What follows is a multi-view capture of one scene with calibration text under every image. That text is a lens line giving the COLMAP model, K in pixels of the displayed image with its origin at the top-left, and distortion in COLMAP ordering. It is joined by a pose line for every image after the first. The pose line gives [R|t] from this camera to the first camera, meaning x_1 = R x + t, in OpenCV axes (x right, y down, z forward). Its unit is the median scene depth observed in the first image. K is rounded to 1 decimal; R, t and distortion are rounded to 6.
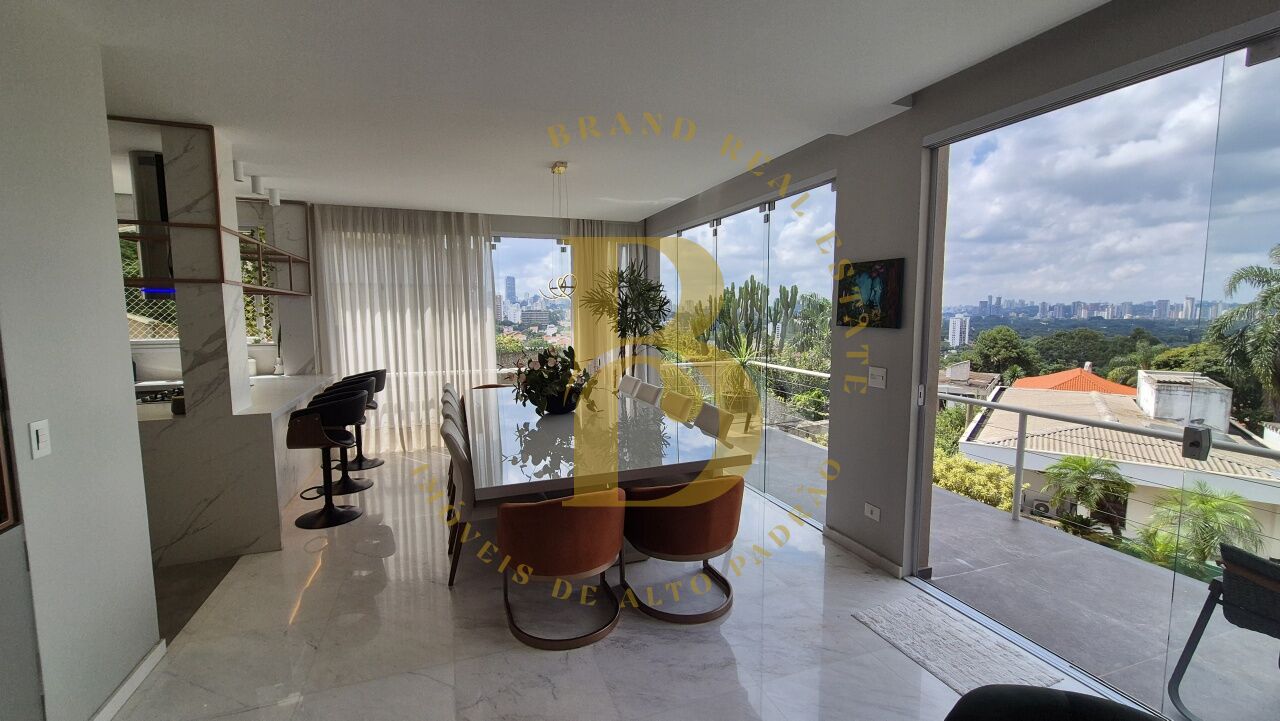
lens RADIAL K [[526.5, 0, 636.1], [0, 526.5, 364.1], [0, 0, 1]] dist [0.000501, 0.000091]
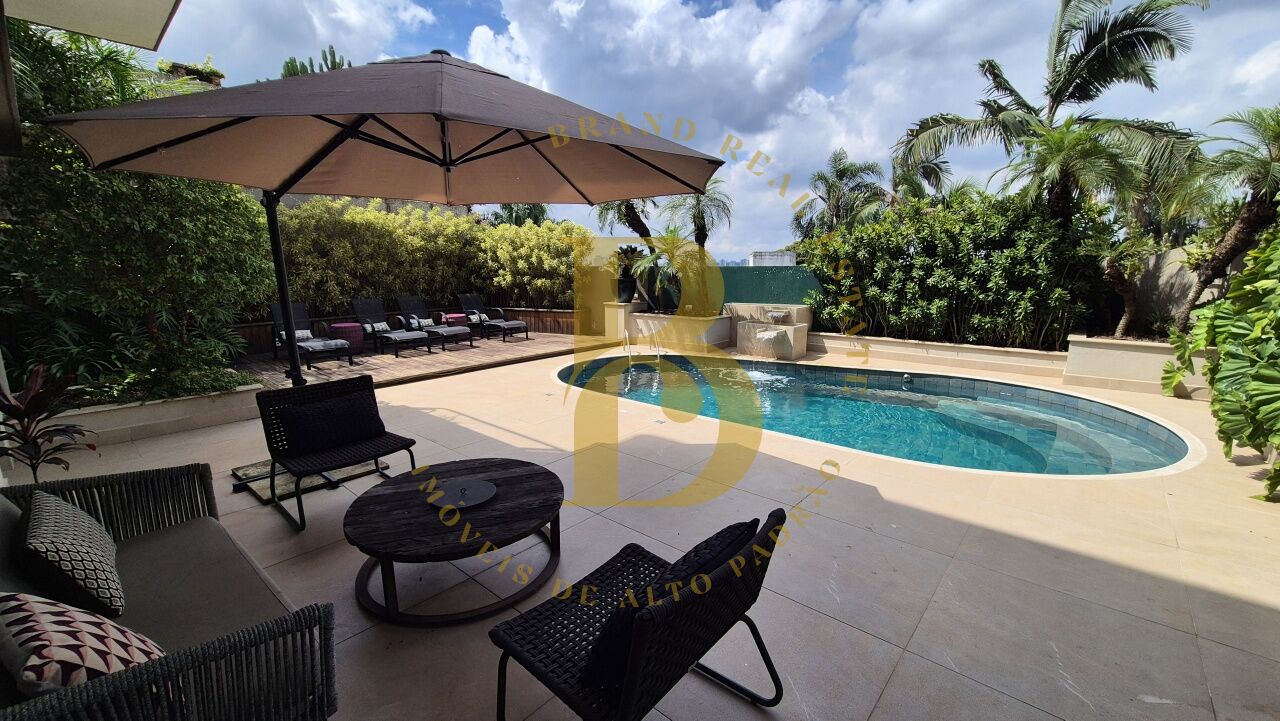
lens RADIAL K [[526.5, 0, 627.0], [0, 526.5, 363.3], [0, 0, 1]] dist [0.000501, 0.000091]
pose [[0.888130, -0.086275, 0.451421, 0.178495], [0.050015, 0.994532, 0.091674, 0.225786], [-0.456862, -0.058841, 0.887589, 0.021467]]
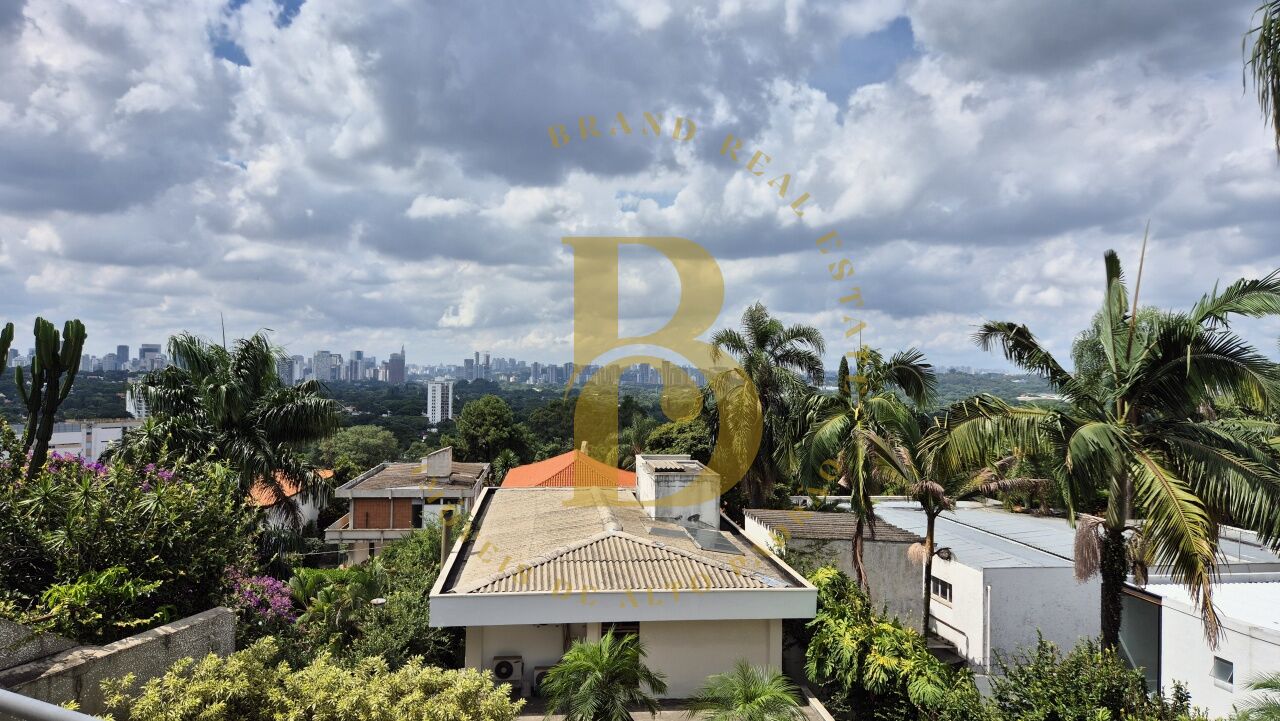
lens RADIAL K [[855.1, 0, 644.2], [0, 855.1, 362.2], [0, 0, 1]] dist [0.037677, -0.012274]
pose [[0.709416, 0.022972, 0.704416, 0.110929], [0.053974, 0.994763, -0.086798, -0.022625], [-0.702721, 0.099596, 0.704460, 0.139045]]
